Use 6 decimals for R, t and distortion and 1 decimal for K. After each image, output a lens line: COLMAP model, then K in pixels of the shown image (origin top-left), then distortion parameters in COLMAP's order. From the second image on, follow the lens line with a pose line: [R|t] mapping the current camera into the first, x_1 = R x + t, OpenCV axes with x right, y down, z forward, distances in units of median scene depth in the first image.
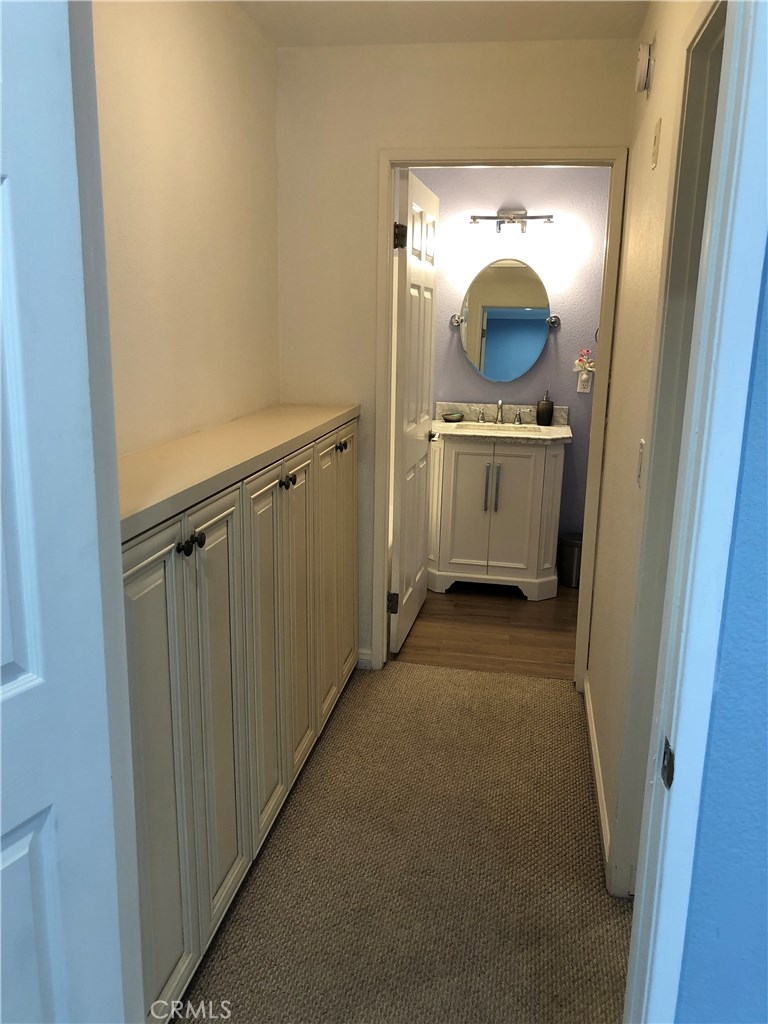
lens RADIAL K [[828.3, 0, 377.3], [0, 828.3, 507.3], [0, 0, 1]] dist [0.080184, -0.100552]
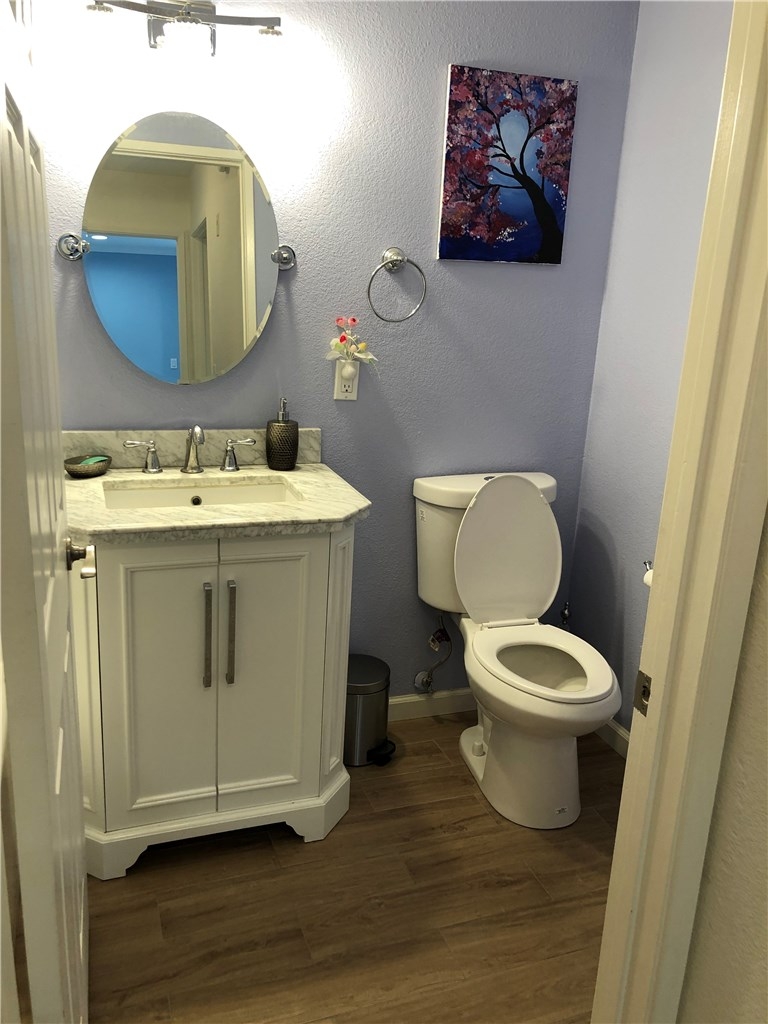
lens RADIAL K [[828.3, 0, 377.3], [0, 828.3, 507.3], [0, 0, 1]] dist [0.080184, -0.100552]
pose [[0.861542, -0.116745, 0.494081, -0.000471], [0.082251, 0.992441, 0.091078, -0.119359], [-0.500979, -0.037829, 0.864632, 0.551141]]
